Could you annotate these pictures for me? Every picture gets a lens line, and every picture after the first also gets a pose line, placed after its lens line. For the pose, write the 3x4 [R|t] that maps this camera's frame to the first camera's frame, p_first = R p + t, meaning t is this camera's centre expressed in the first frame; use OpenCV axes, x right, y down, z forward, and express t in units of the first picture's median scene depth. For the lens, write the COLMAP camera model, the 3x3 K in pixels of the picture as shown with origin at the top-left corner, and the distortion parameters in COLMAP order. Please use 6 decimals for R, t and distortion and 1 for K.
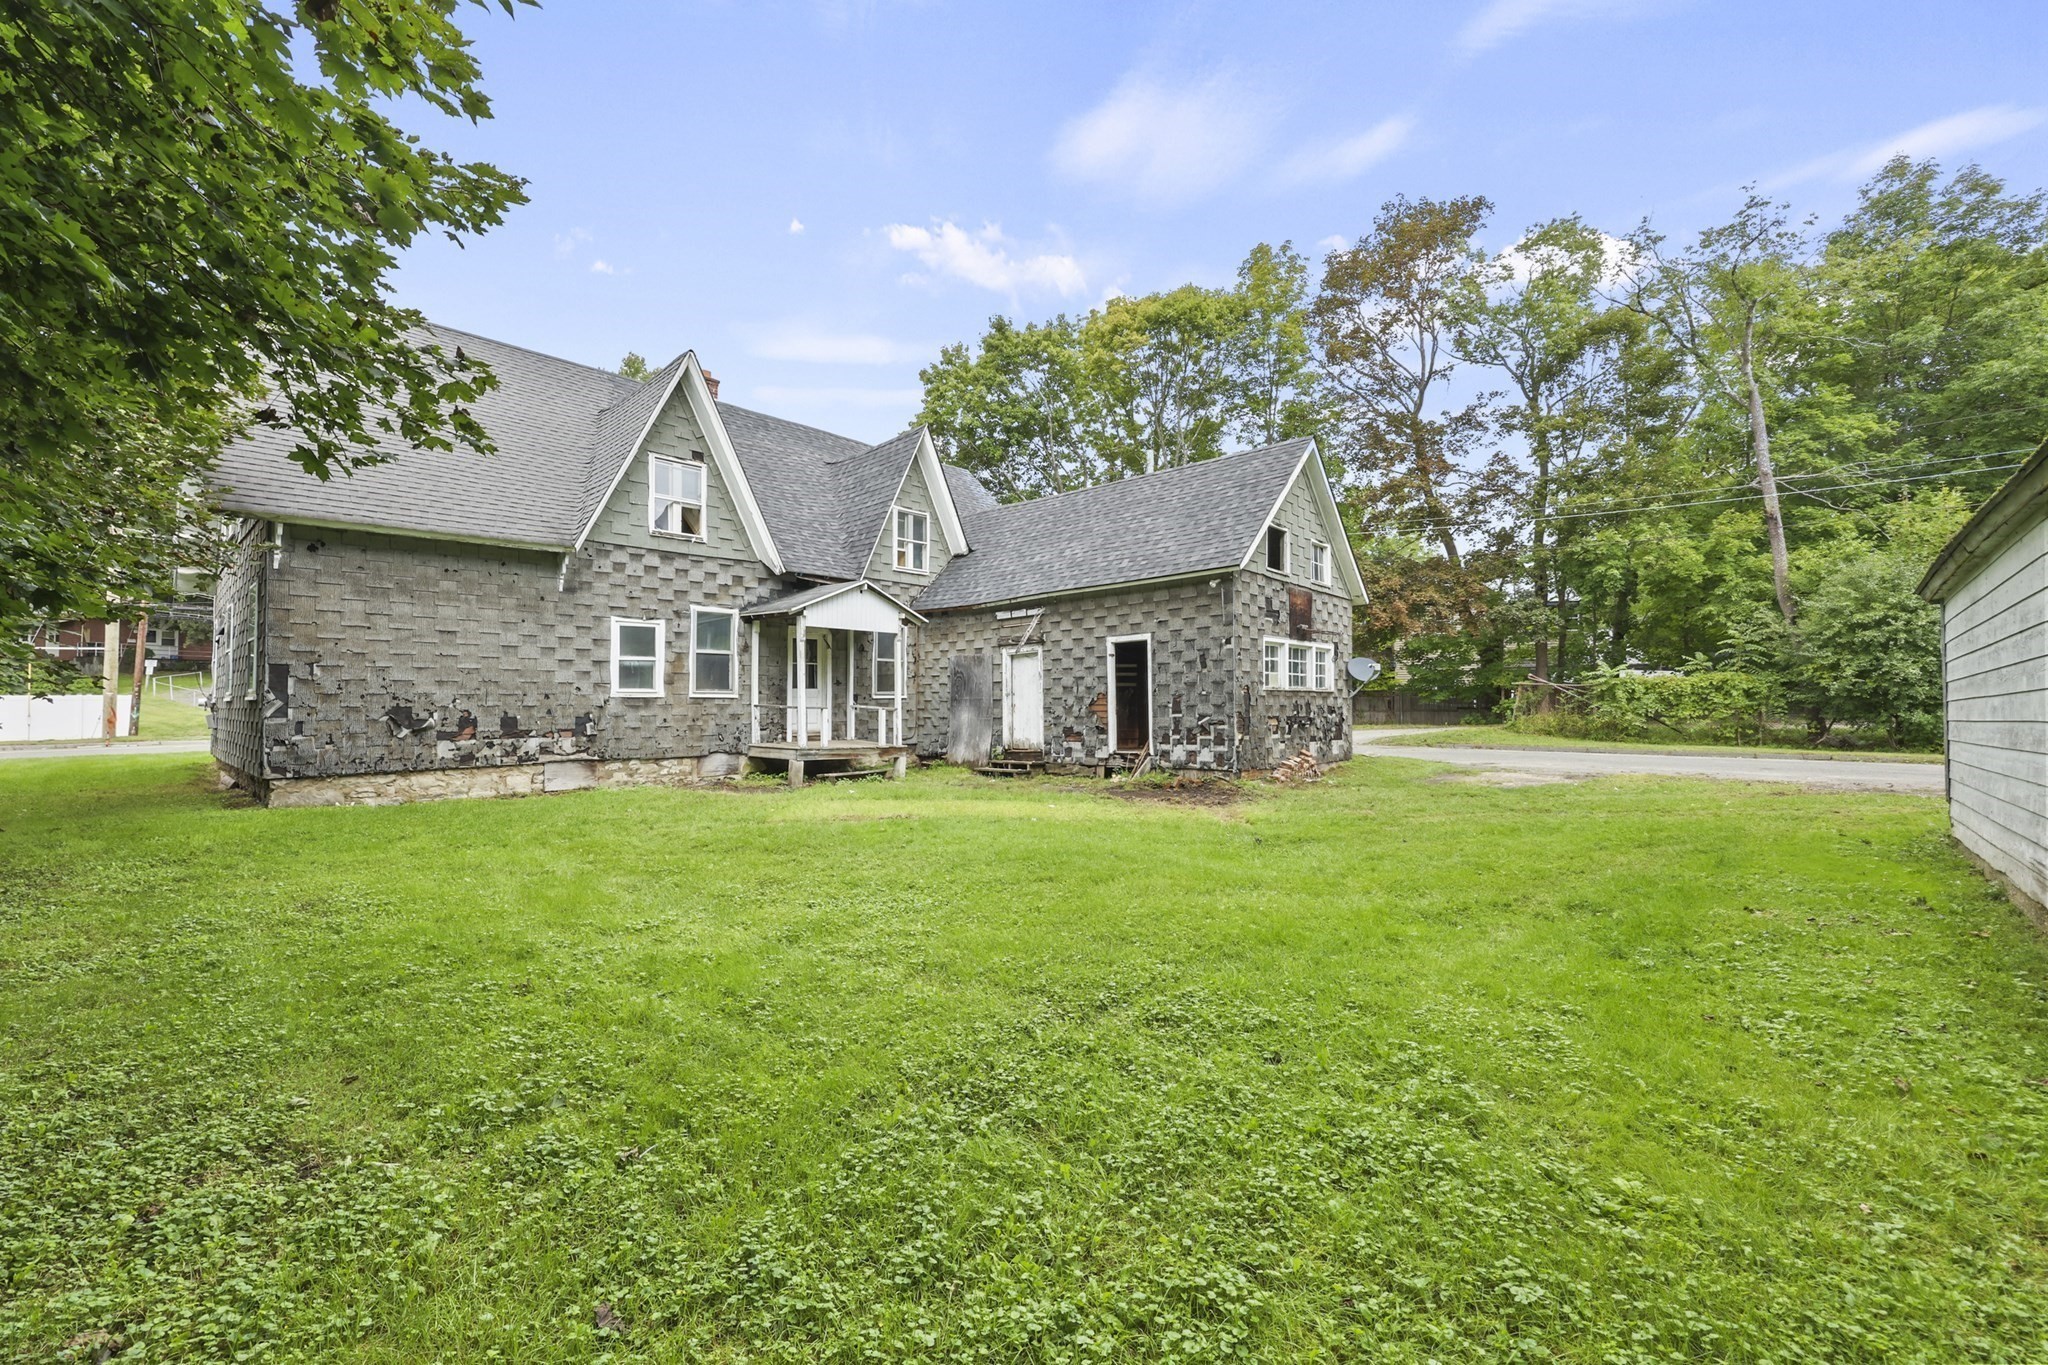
lens RADIAL K [[825.0, 0, 1030.0], [0, 825.0, 688.0], [0, 0, 1]] dist [-0.003254, 0.000246]
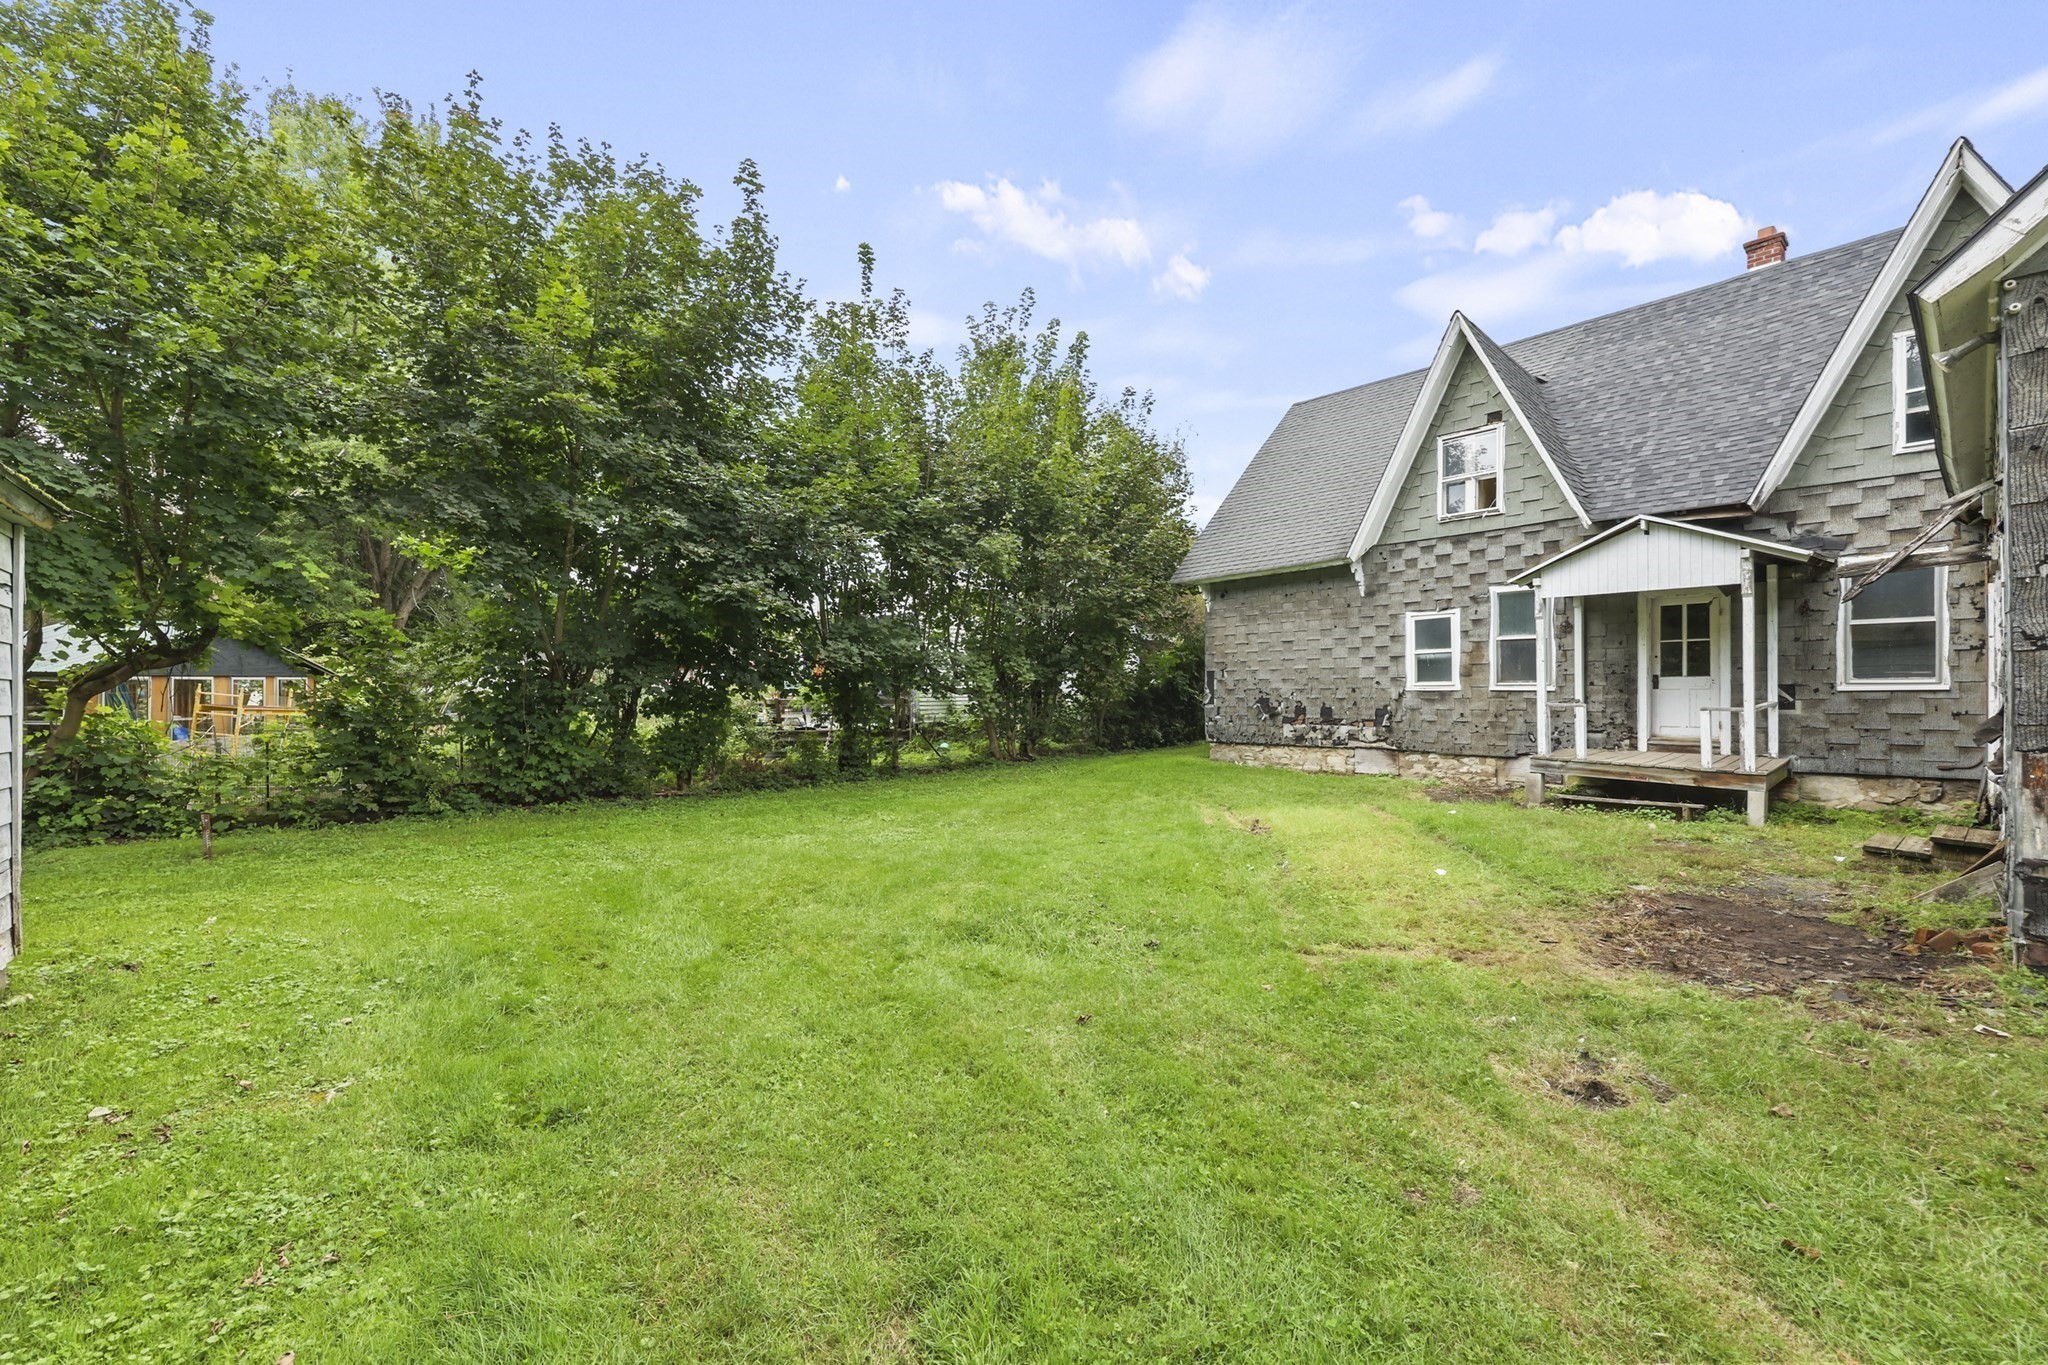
lens RADIAL K [[825.0, 0, 1030.0], [0, 825.0, 688.0], [0, 0, 1]] dist [-0.003254, 0.000246]
pose [[-0.114282, 0.008947, -0.993408, 0.574321], [0.029495, 0.999549, 0.005609, -0.011914], [0.993010, -0.028659, -0.114494, 0.646952]]
